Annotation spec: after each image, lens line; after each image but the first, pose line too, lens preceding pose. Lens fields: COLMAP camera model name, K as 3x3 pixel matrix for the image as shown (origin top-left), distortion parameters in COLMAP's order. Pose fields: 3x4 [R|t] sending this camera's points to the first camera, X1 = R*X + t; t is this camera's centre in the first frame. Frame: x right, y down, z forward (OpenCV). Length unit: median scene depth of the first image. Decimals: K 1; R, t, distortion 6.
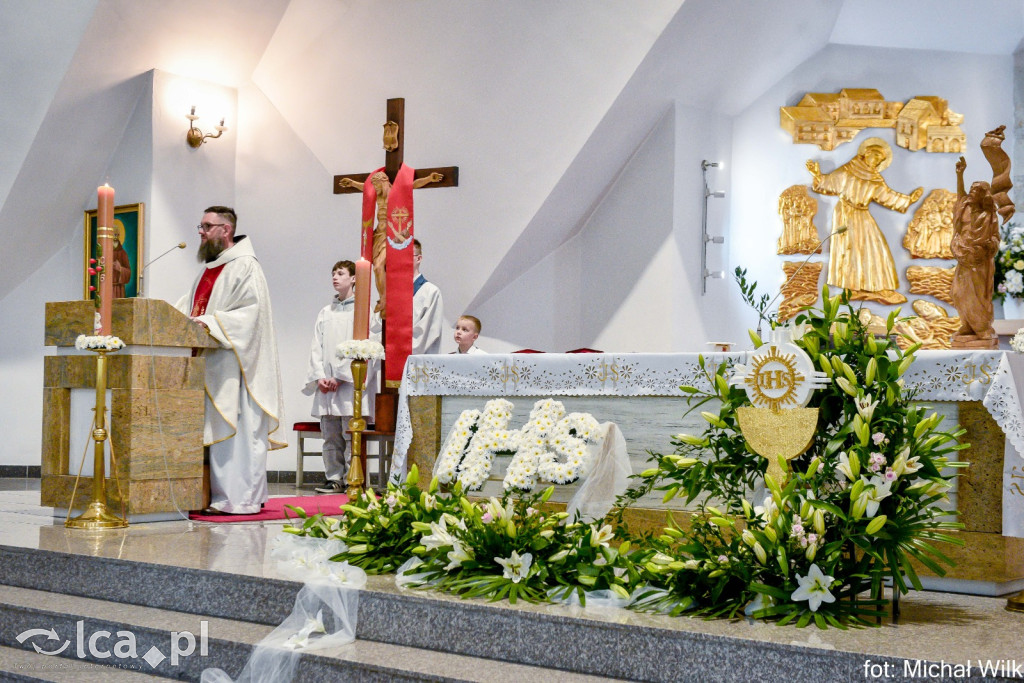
lens RADIAL K [[1536.2, 0, 511.3], [0, 1536.2, 386.1], [0, 0, 1]] dist [0.010150, 0.019137]
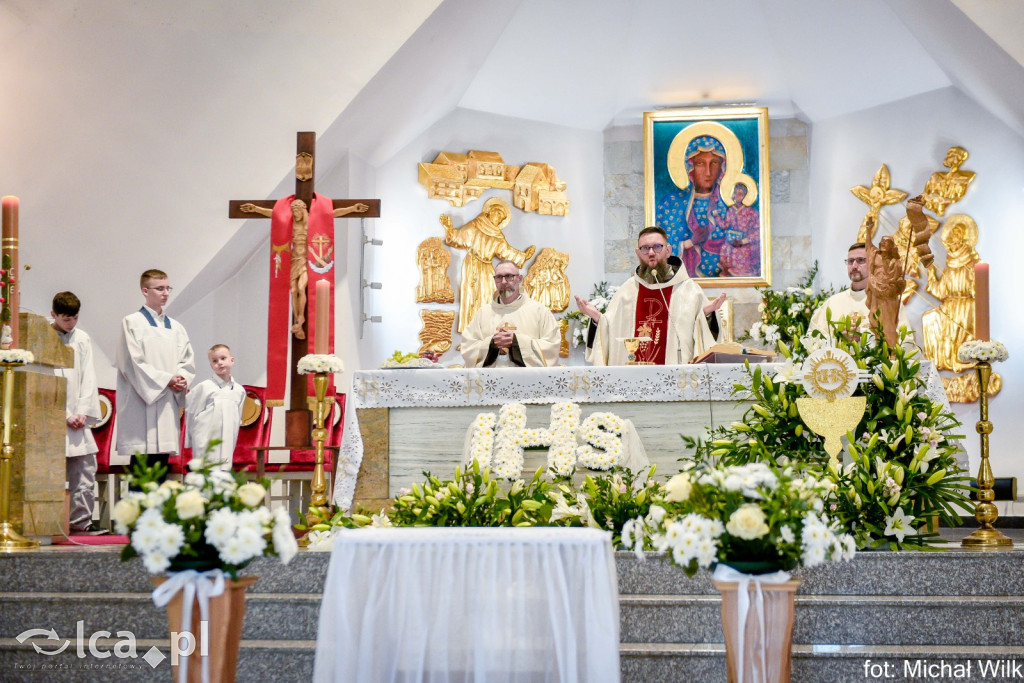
lens RADIAL K [[1783.5, 0, 544.3], [0, 1783.5, 342.7], [0, 0, 1]] dist [0.002578, 0.035731]
pose [[0.872228, 0.024721, 0.488475, -0.530107], [0.014386, 0.996993, -0.076143, 0.053931], [-0.488888, 0.073441, 0.869249, -0.139992]]
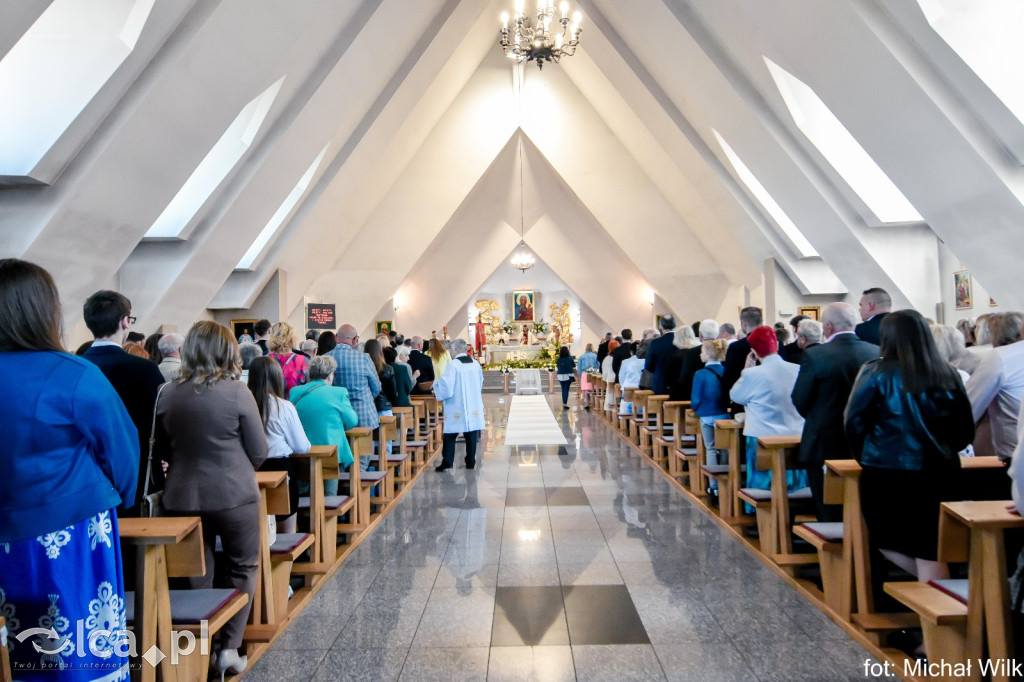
lens RADIAL K [[634.5, 0, 512.0], [0, 634.5, 341.0], [0, 0, 1]] dist [0.022645, -0.000388]
pose [[0.795386, -0.029949, 0.605363, -1.901589], [0.034082, 0.999408, 0.004663, -0.059430], [-0.605144, 0.016924, 0.795936, -1.662769]]
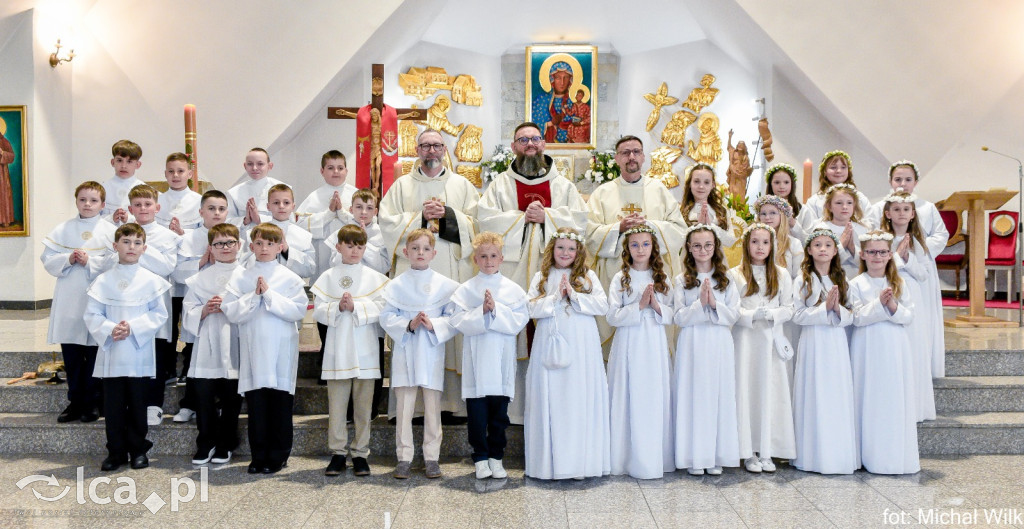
lens RADIAL K [[907.4, 0, 533.6], [0, 907.4, 264.1], [0, 0, 1]] dist [-0.032140, 0.002943]
pose [[0.783221, -0.038069, 0.620577, -0.558309], [0.010120, 0.998772, 0.048497, -0.017311], [-0.621661, -0.031704, 0.782645, 0.124444]]
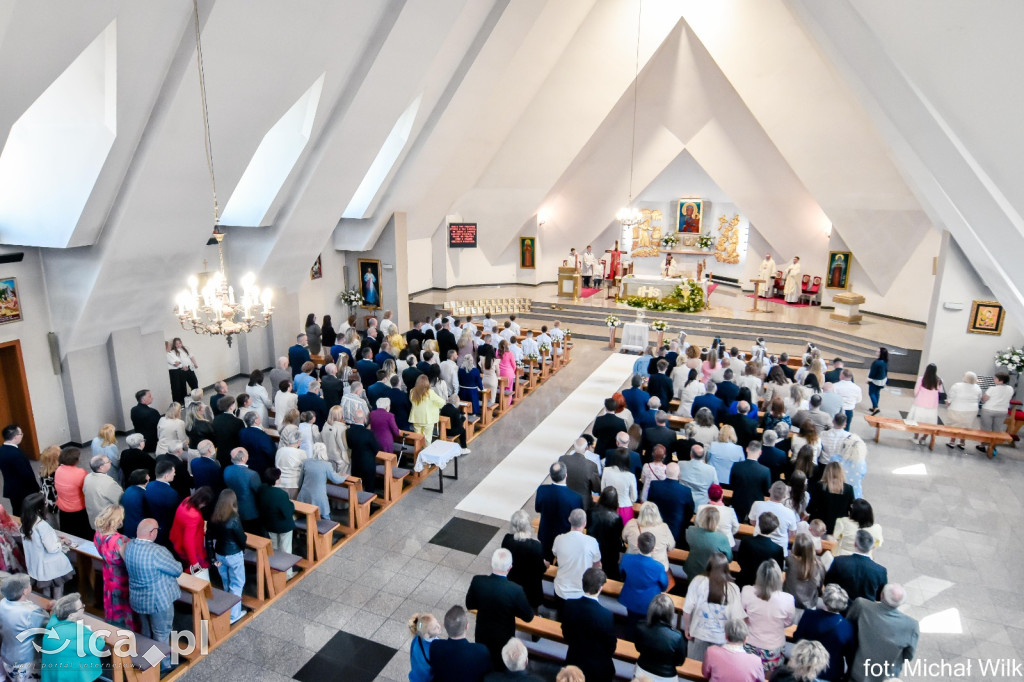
lens RADIAL K [[634.5, 0, 512.0], [0, 634.5, 341.0], [0, 0, 1]] dist [0.022645, -0.000388]
pose [[0.963802, -0.072579, 0.256550, -1.369773], [0.005524, 0.967465, 0.252946, -0.494974], [-0.266562, -0.242373, 0.932845, -1.809413]]
